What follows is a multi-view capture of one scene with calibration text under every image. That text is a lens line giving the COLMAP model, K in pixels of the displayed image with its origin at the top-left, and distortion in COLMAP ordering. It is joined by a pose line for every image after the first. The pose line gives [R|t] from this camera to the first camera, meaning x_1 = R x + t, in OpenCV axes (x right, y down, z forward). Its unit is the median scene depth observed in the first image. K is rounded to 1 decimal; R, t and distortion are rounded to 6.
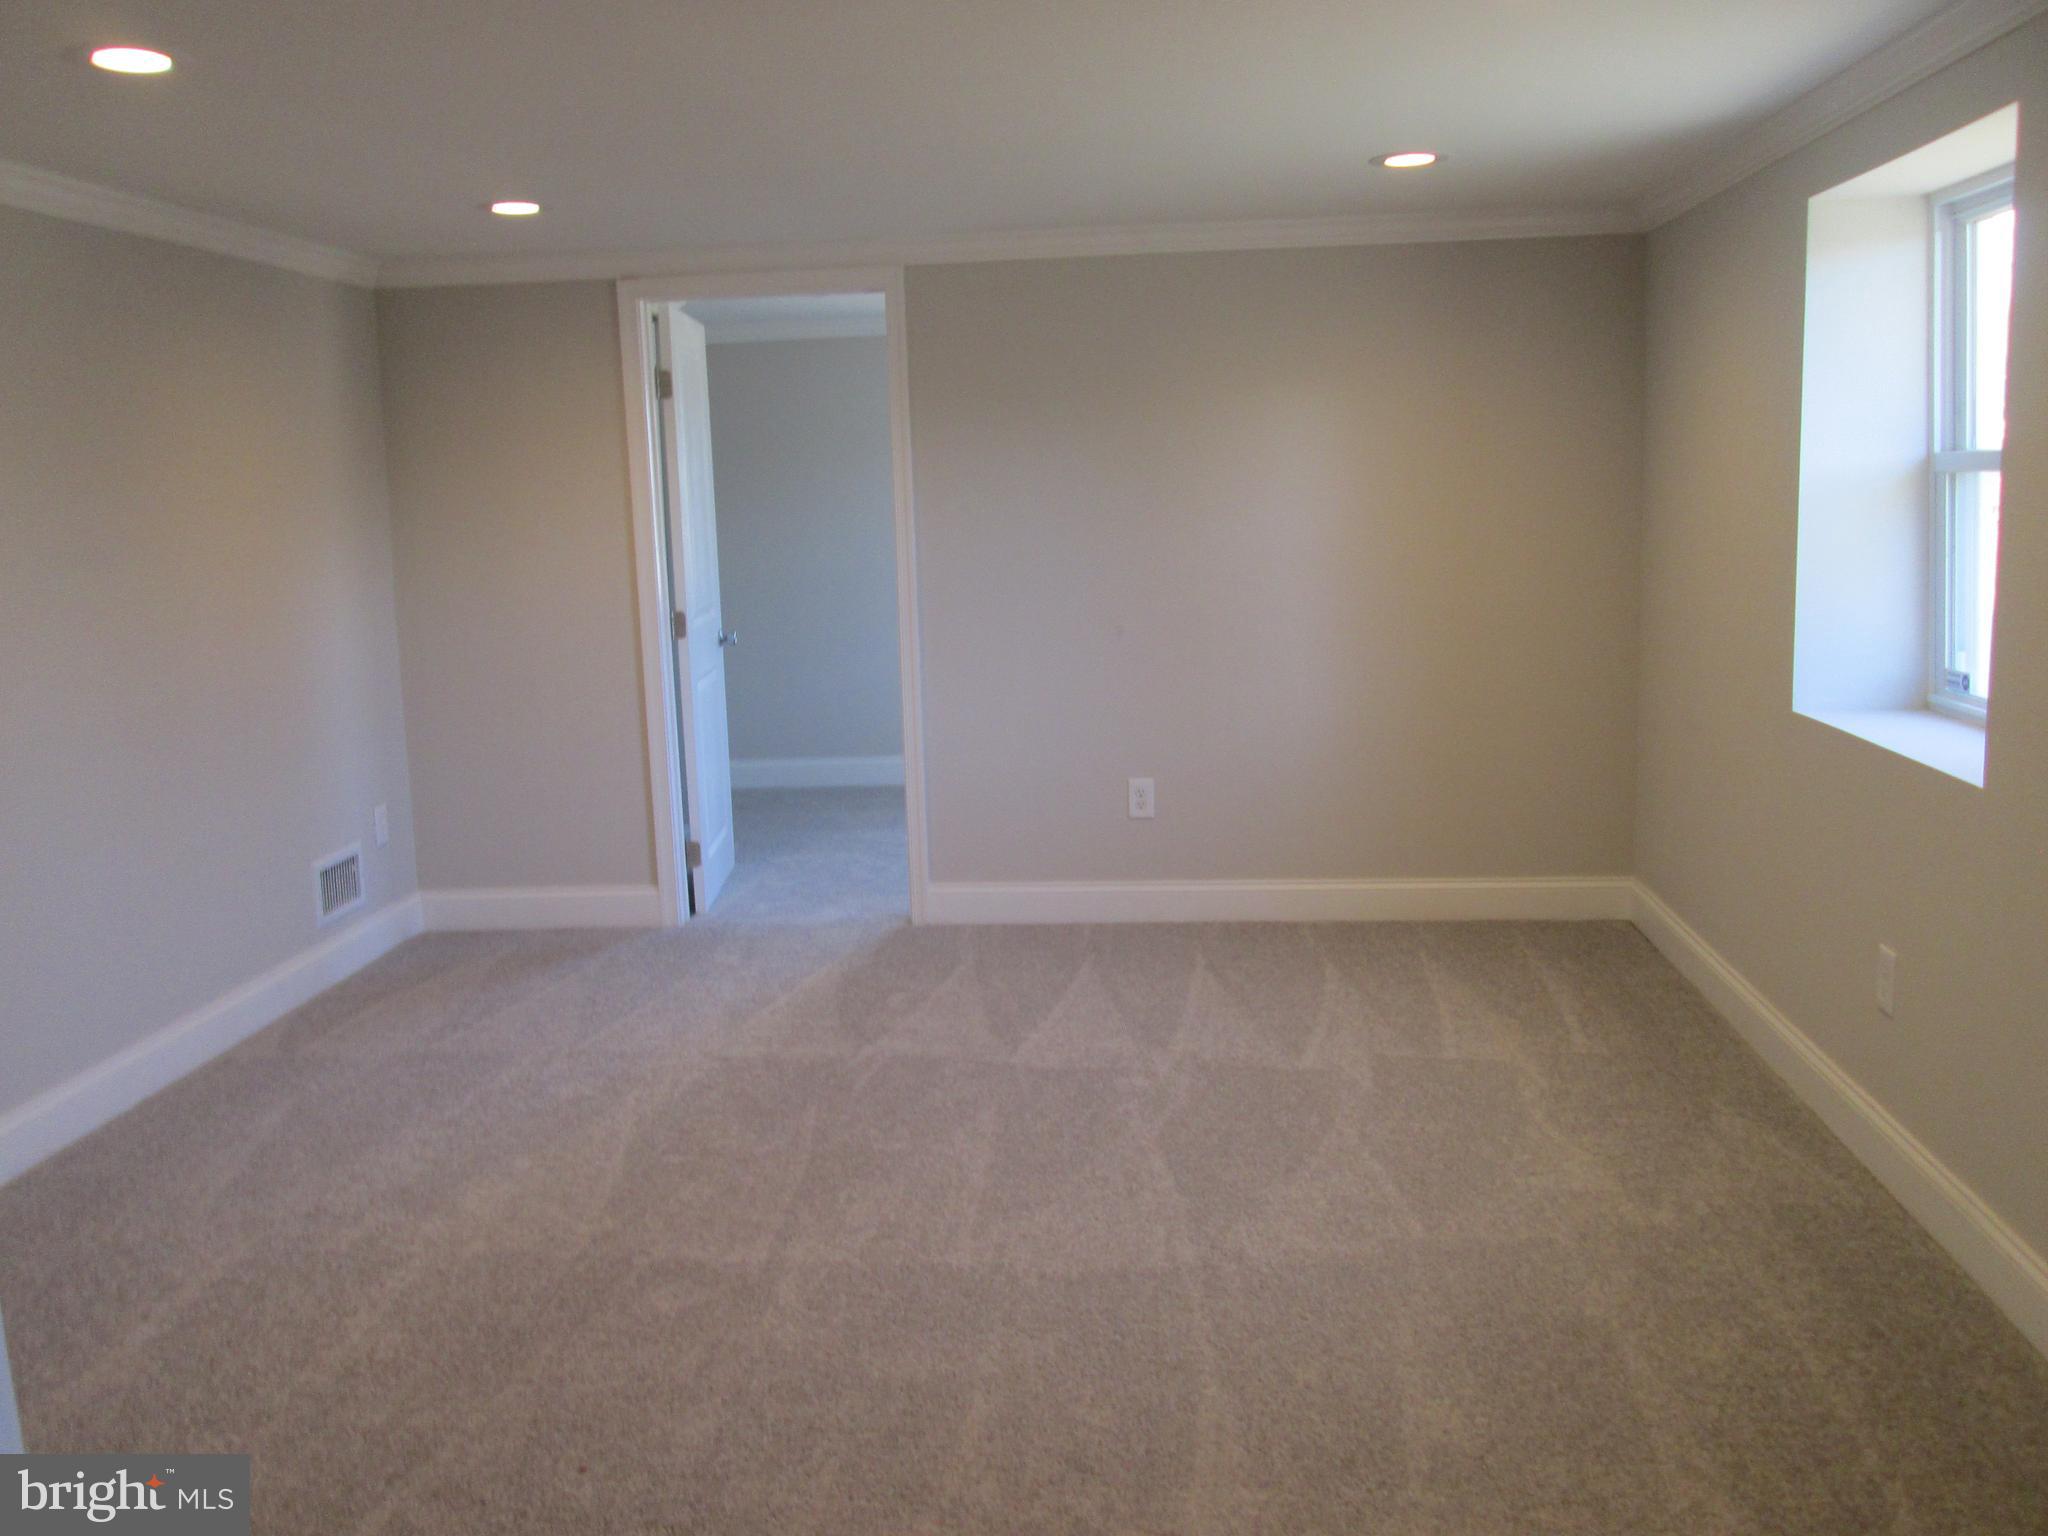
lens RADIAL K [[1705.6, 0, 1021.8], [0, 1705.6, 771.5], [0, 0, 1]] dist [-0.042978, 0.008441]
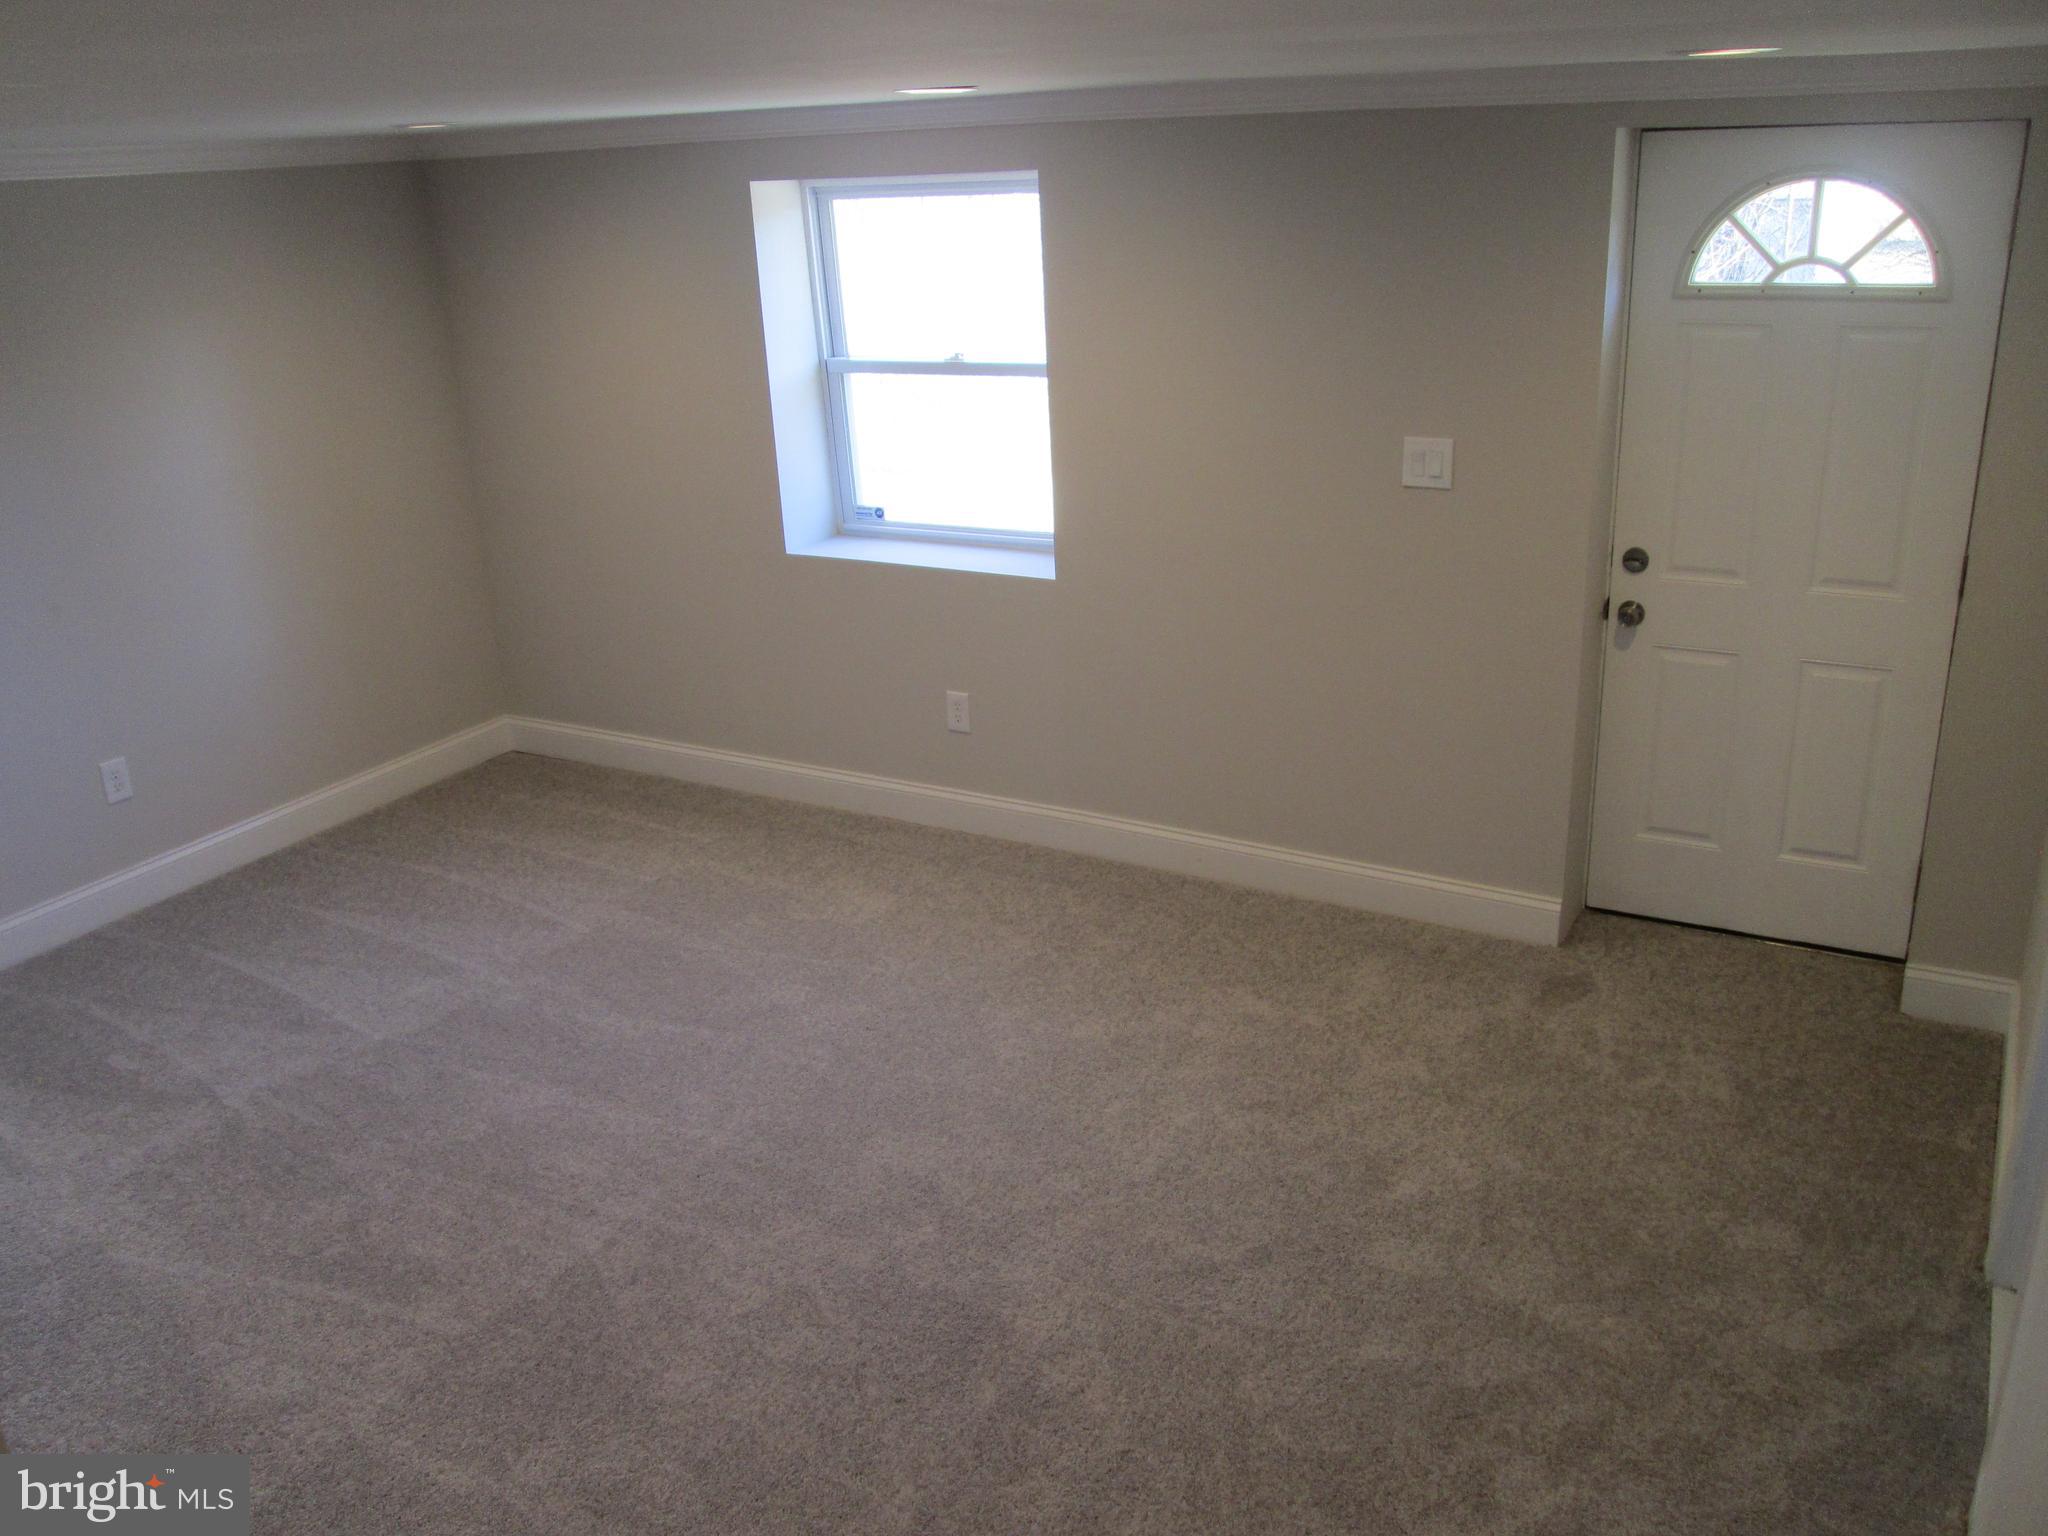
lens RADIAL K [[1705.6, 0, 1024.1], [0, 1705.6, 769.4], [0, 0, 1]] dist [-0.042978, 0.008441]
pose [[0.411830, -0.302332, 0.859646, -0.647554], [0.183839, 0.951527, 0.246575, -0.158088], [-0.892524, 0.056489, 0.447448, 0.183581]]
